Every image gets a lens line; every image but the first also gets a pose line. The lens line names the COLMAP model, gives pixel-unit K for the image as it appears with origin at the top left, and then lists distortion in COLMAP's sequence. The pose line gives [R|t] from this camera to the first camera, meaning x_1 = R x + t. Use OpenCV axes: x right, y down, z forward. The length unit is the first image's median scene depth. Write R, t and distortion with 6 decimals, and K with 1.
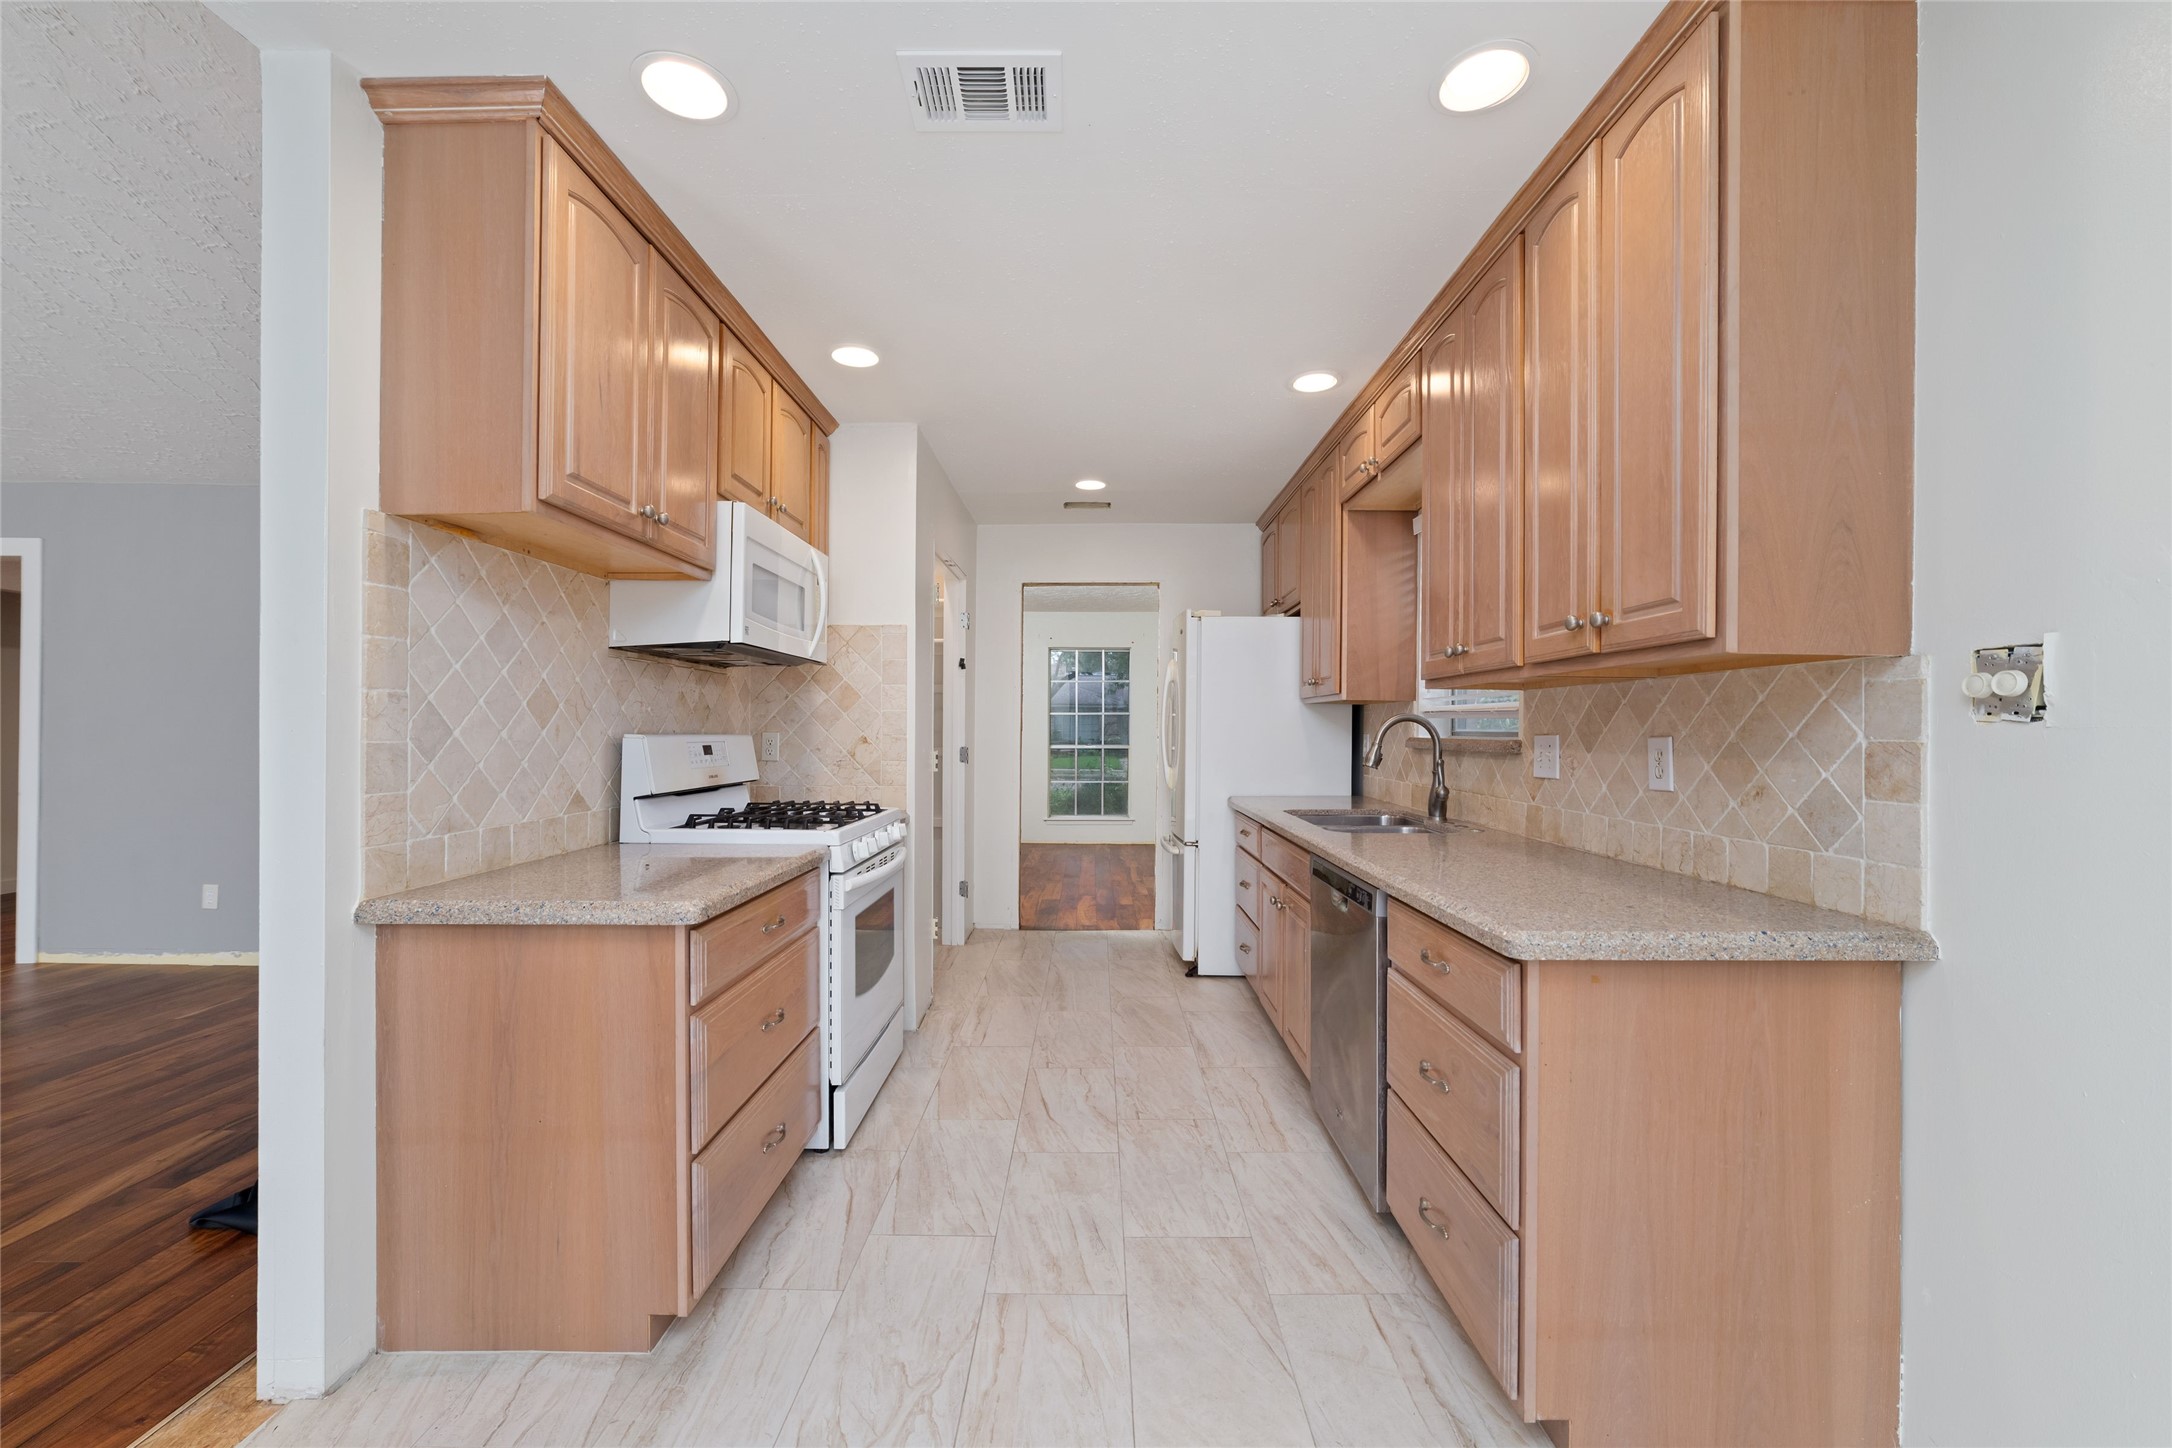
lens RADIAL K [[837.0, 0, 1079.9], [0, 837.0, 733.1], [0, 0, 1]] dist [-0.013084, 0.004007]
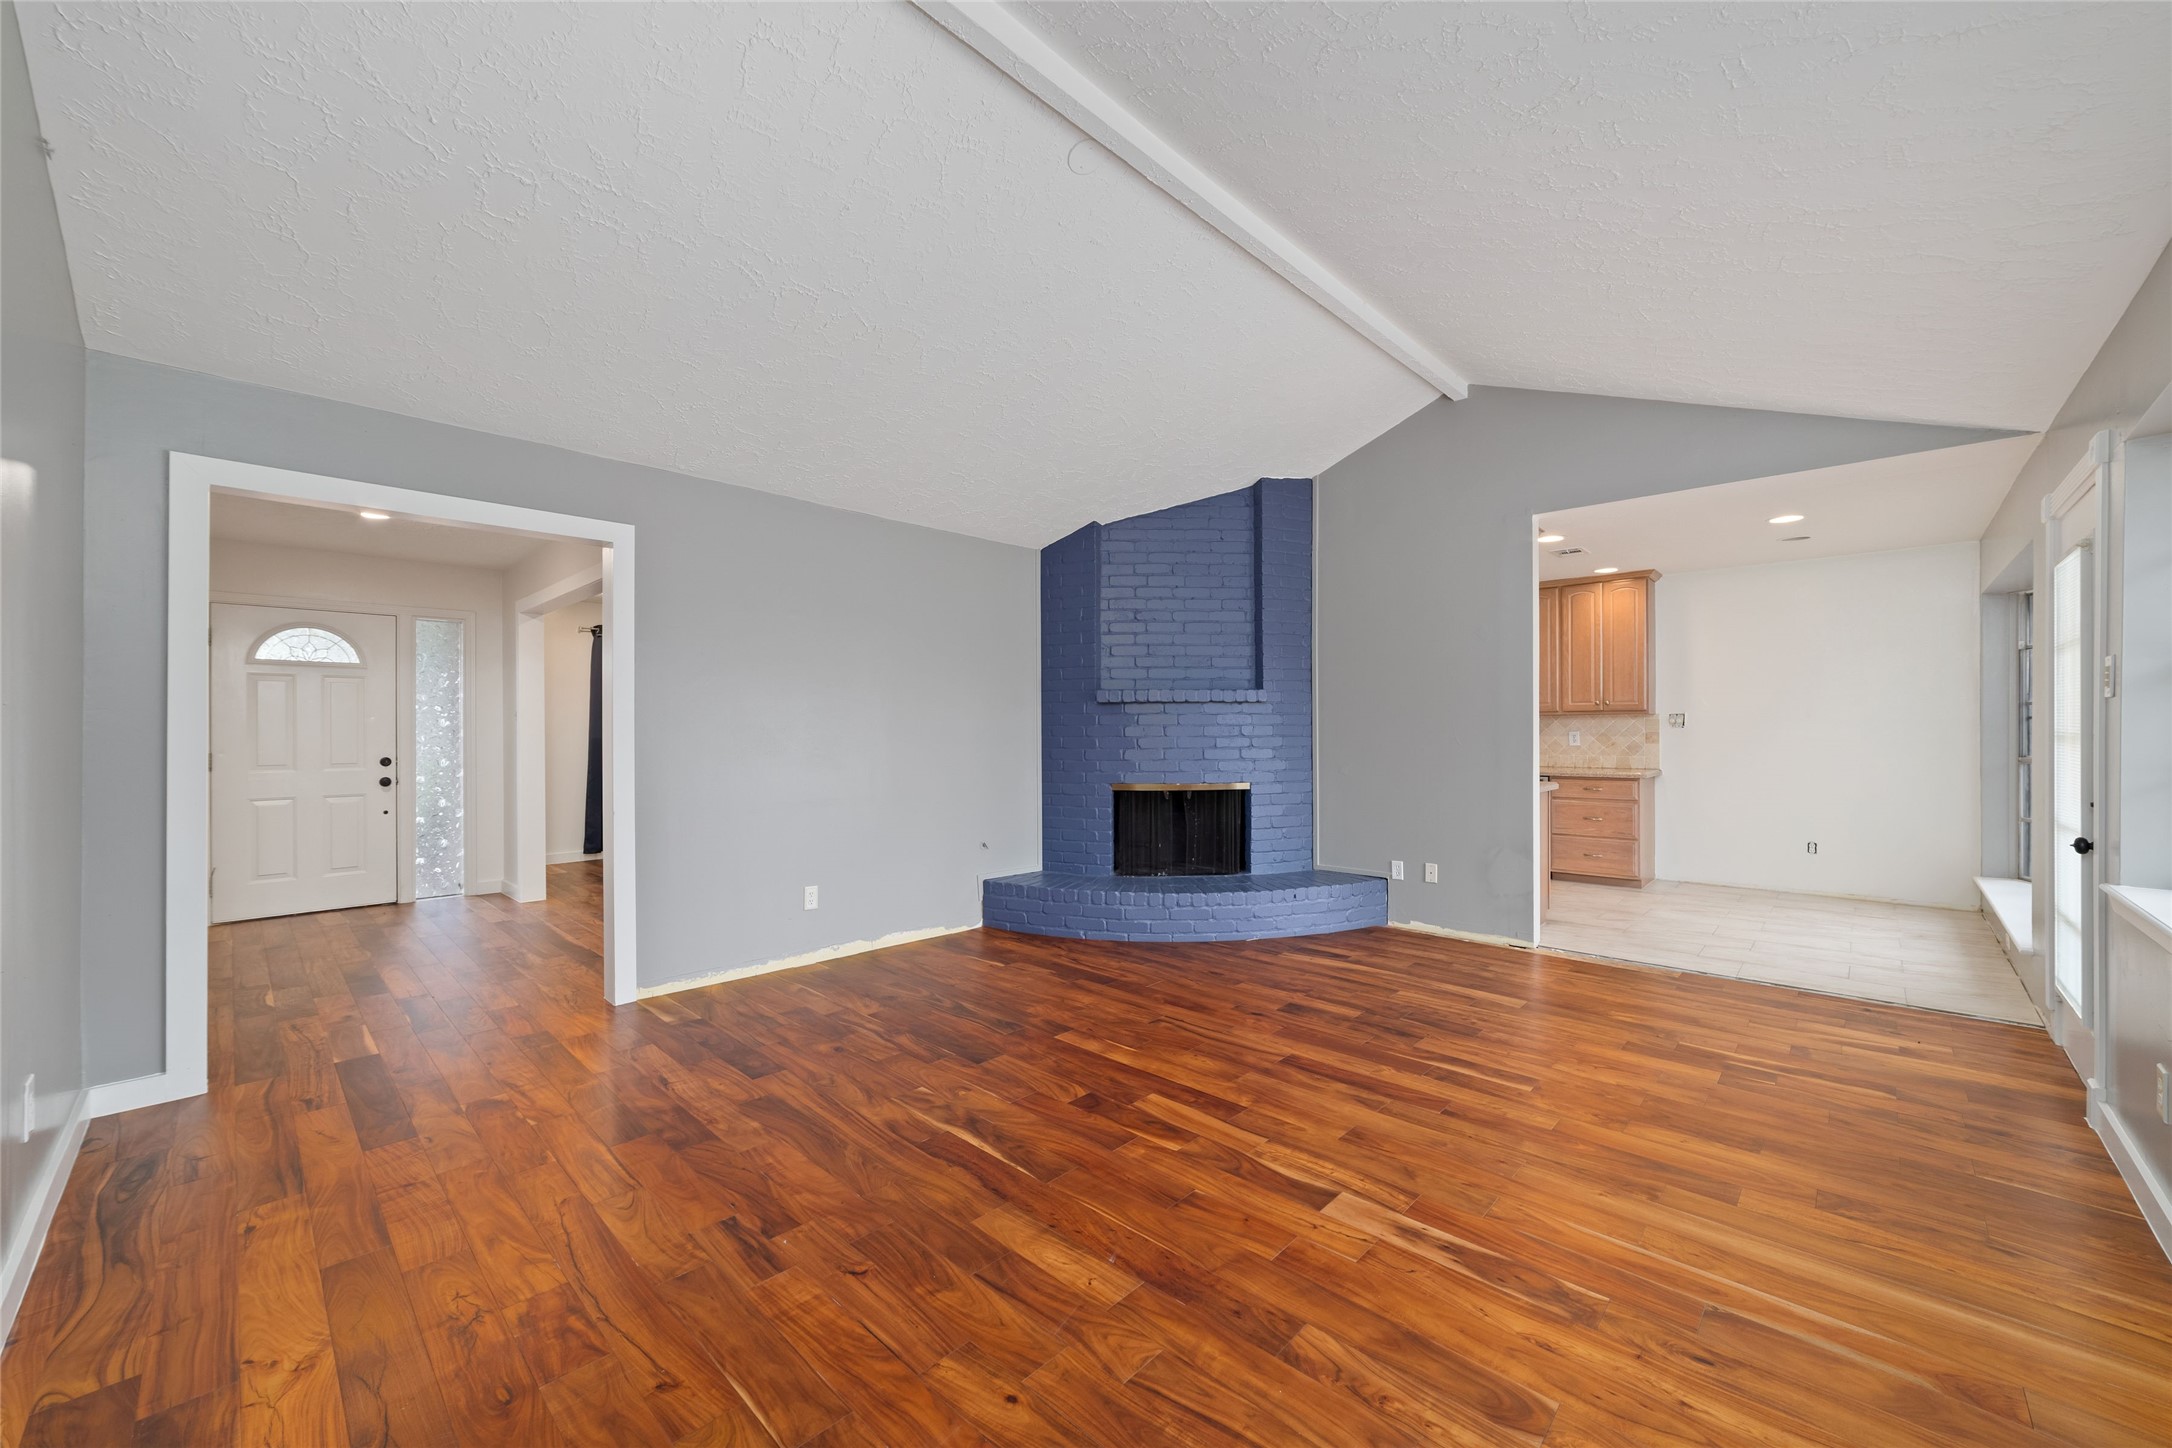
lens RADIAL K [[837.0, 0, 1078.7], [0, 837.0, 732.7], [0, 0, 1]] dist [-0.013084, 0.004007]
pose [[0.684160, -0.008447, 0.729283, -3.443220], [0.010427, 0.999944, 0.001800, -0.018270], [-0.729257, 0.006373, 0.684210, 0.080414]]
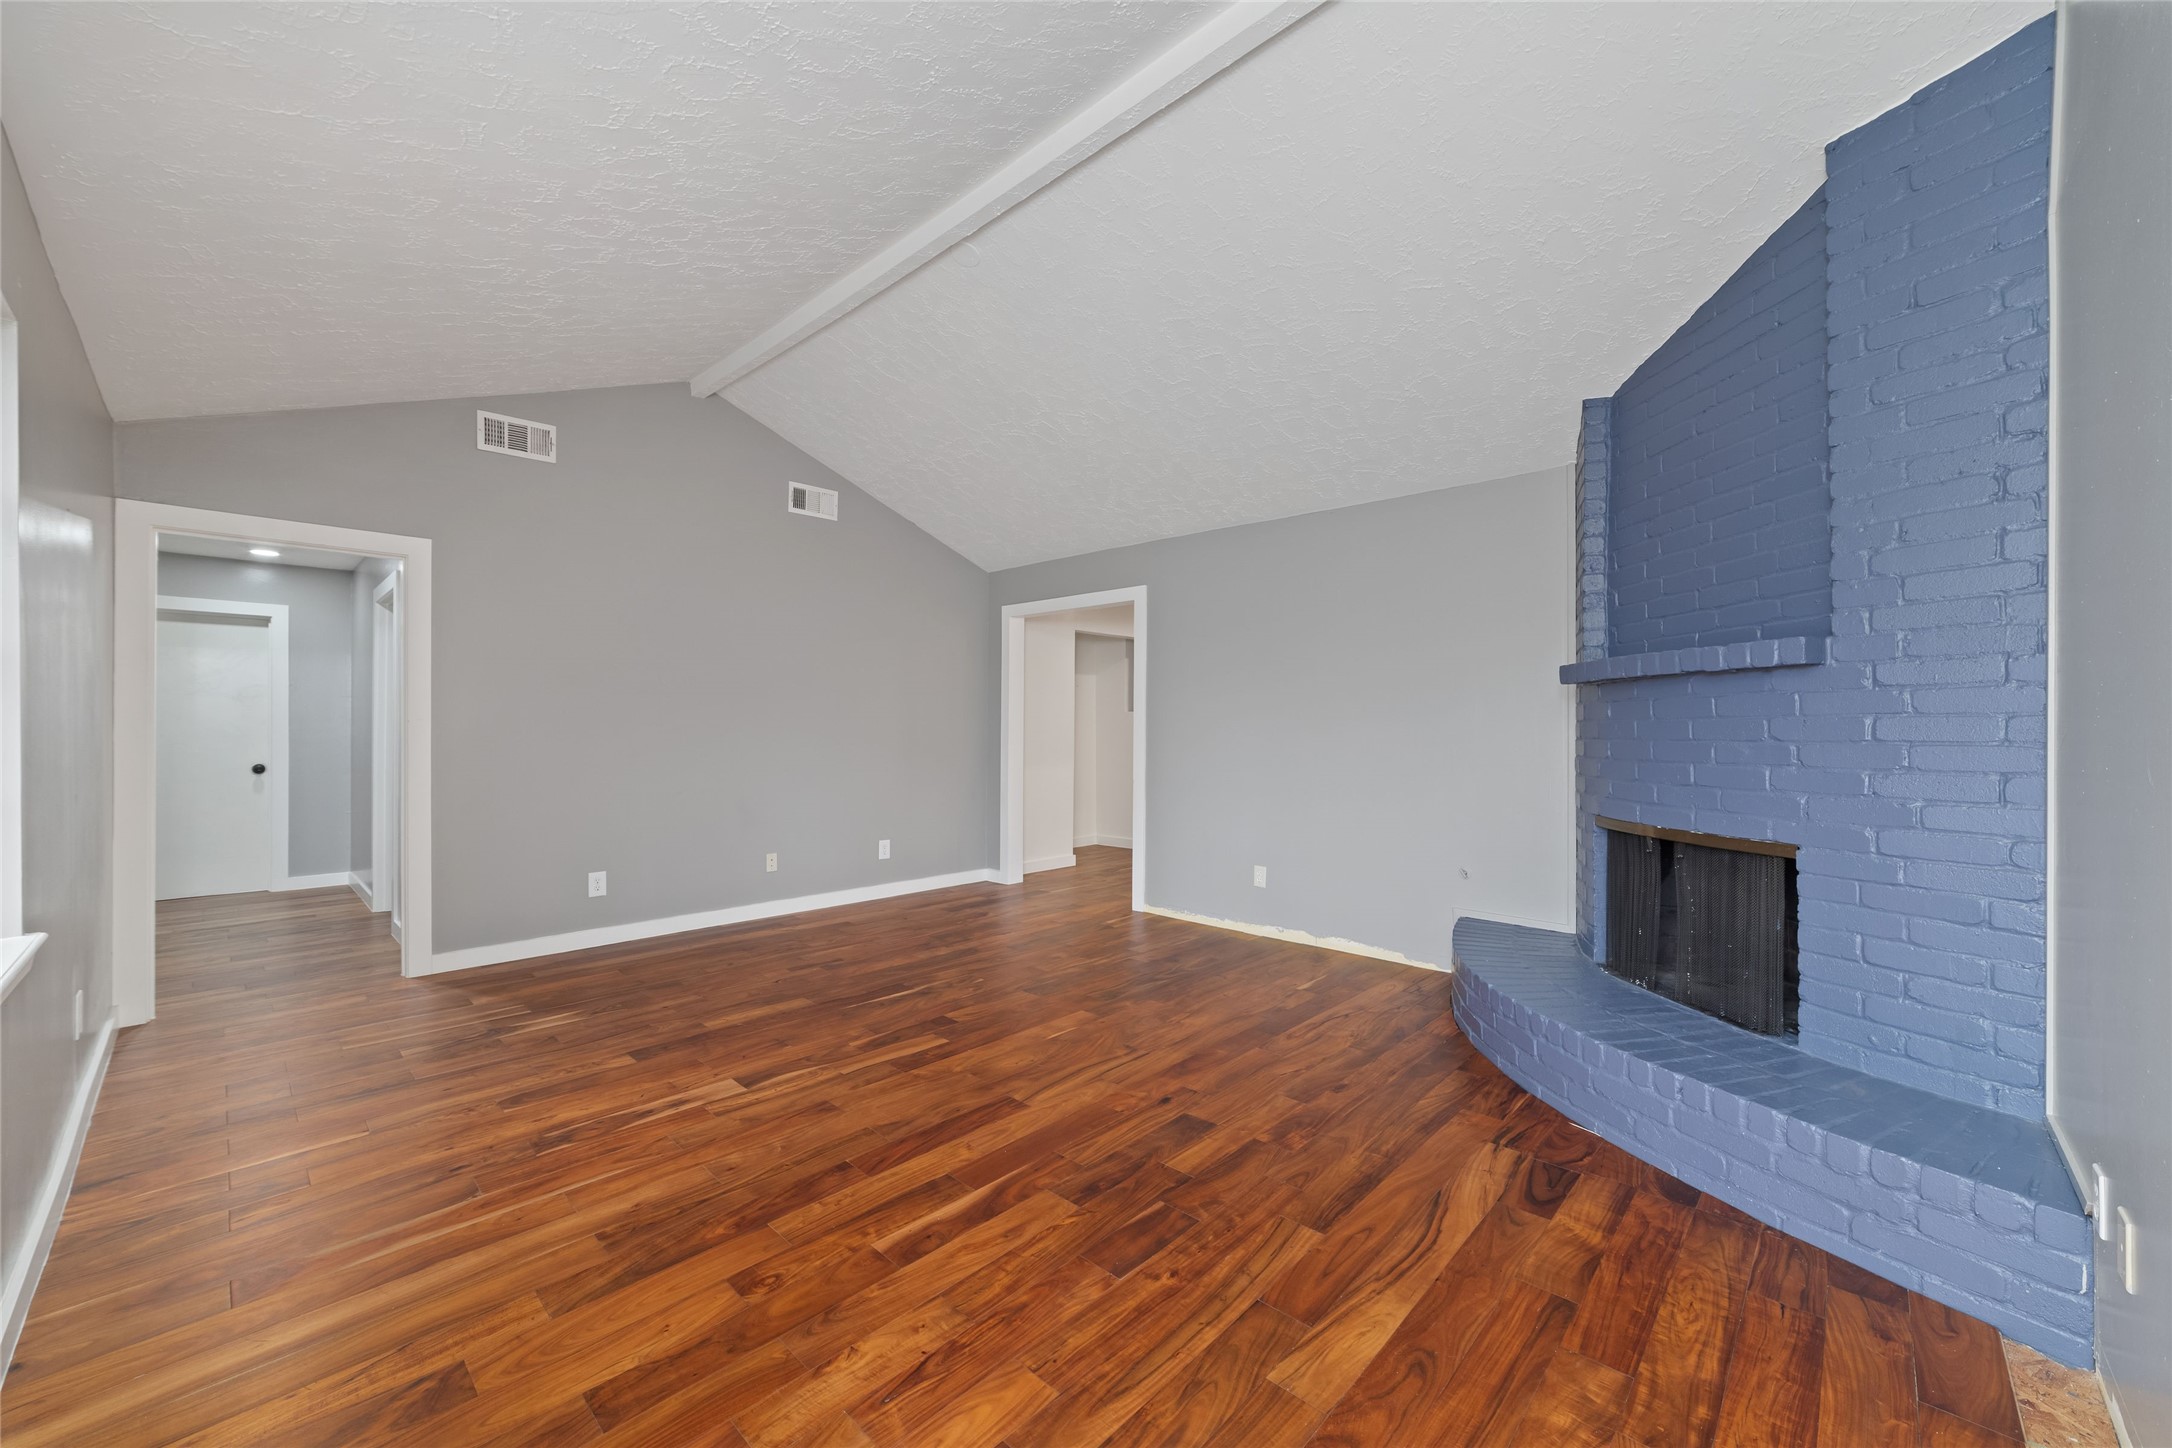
lens RADIAL K [[837.0, 0, 1077.3], [0, 837.0, 734.2], [0, 0, 1]] dist [-0.013084, 0.004007]
pose [[0.731448, 0.001654, -0.681895, -0.955934], [-0.003658, 0.999992, -0.001499, 0.001429], [0.681887, 0.003590, 0.731449, -0.067190]]
